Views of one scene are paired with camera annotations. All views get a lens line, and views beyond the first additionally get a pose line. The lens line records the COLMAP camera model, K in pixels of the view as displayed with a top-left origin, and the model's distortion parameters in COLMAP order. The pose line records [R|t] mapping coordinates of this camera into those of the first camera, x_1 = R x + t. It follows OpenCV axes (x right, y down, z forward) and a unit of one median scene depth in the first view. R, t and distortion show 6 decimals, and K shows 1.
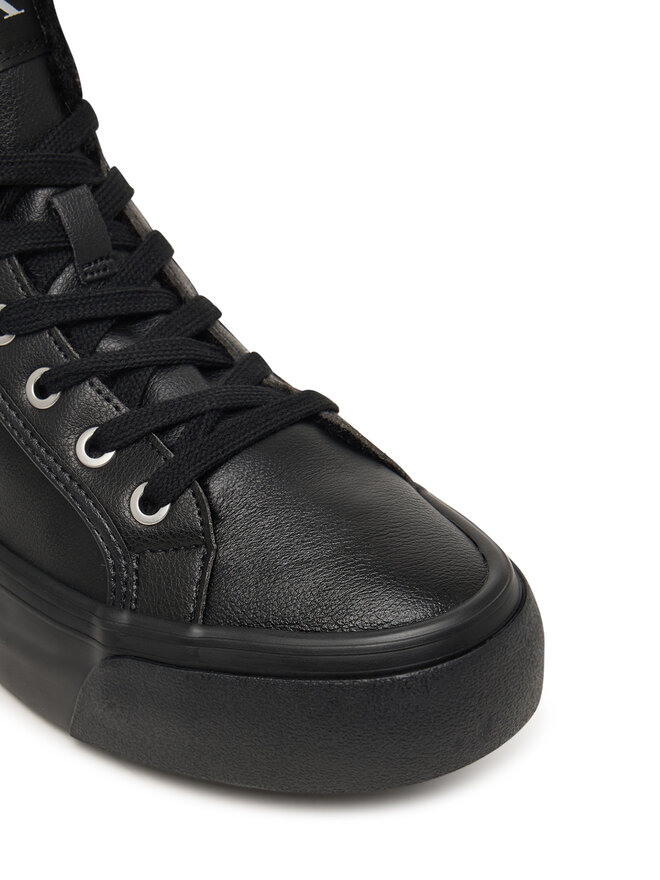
lens RADIAL K [[1439.5, 0, 326.1], [0, 1439.5, 439.0], [0, 0, 1]] dist [-0.135695, 0.000000]
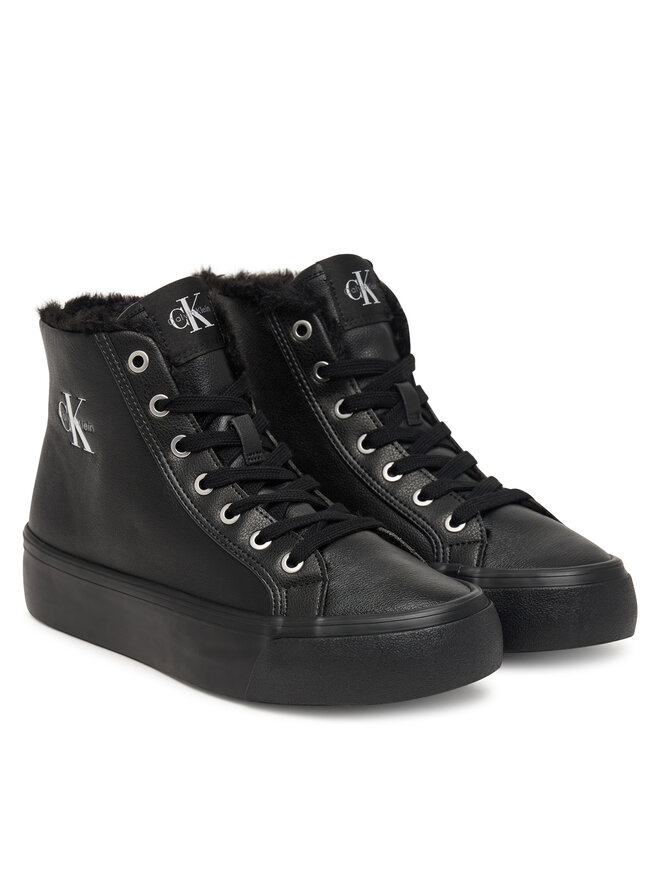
lens RADIAL K [[2597.0, 0, 330.7], [0, 2597.0, 440.0], [0, 0, 1]] dist [0.094452, 0.000000]
pose [[0.999300, -0.017600, 0.033019, -0.176829], [0.028058, 0.936298, -0.350085, 1.062930], [-0.024754, 0.350766, 0.936136, -2.201724]]
